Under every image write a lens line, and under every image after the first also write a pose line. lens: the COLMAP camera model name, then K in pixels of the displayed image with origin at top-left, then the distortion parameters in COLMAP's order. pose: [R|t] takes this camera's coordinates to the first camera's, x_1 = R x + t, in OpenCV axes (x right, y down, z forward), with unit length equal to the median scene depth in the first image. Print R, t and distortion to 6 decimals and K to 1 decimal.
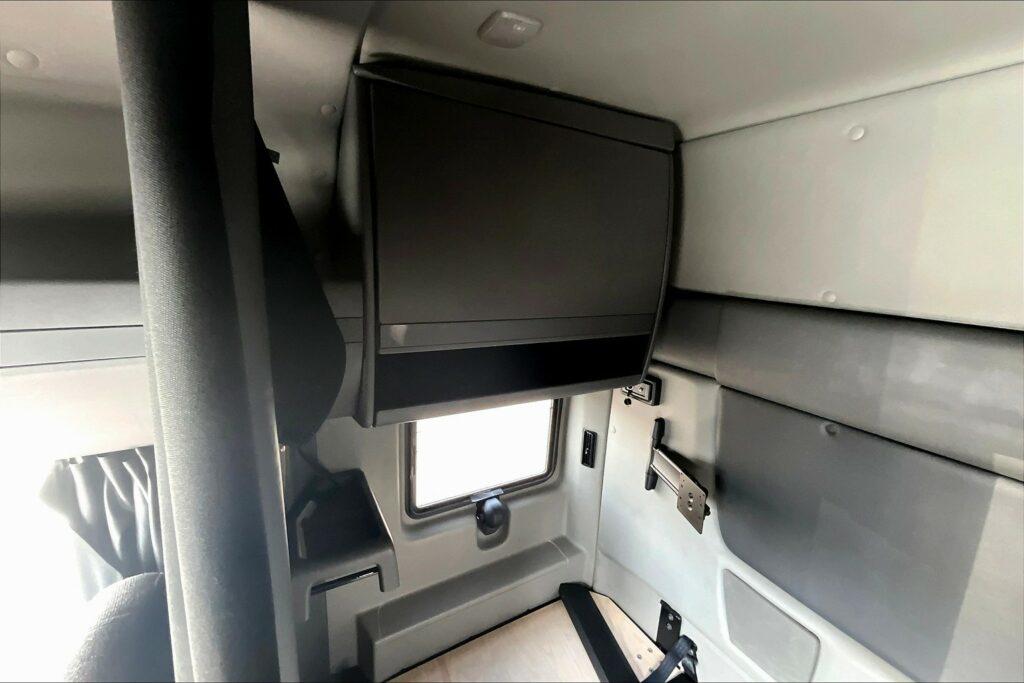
lens RADIAL K [[416.8, 0, 515.2], [0, 416.8, 340.6], [0, 0, 1]] dist [-0.001491, 0.000321]
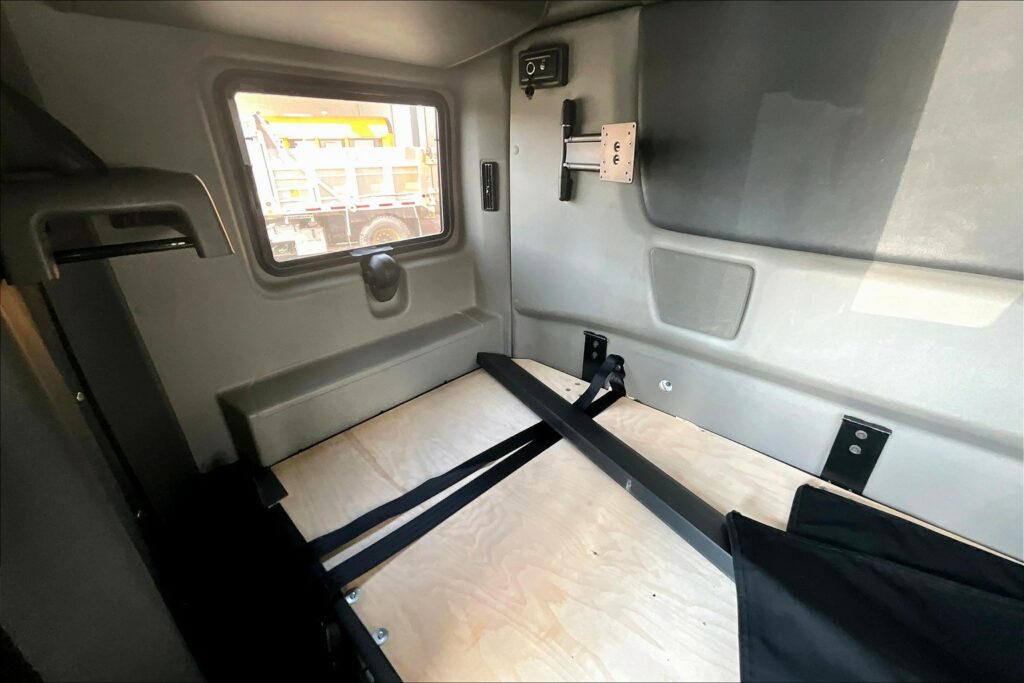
lens RADIAL K [[416.8, 0, 515.2], [0, 416.8, 340.6], [0, 0, 1]] dist [-0.001491, 0.000321]
pose [[0.961112, -0.159891, 0.225165, -0.011814], [0.105899, 0.966399, 0.234218, 0.386023], [-0.255049, -0.201265, 0.945750, 0.144364]]
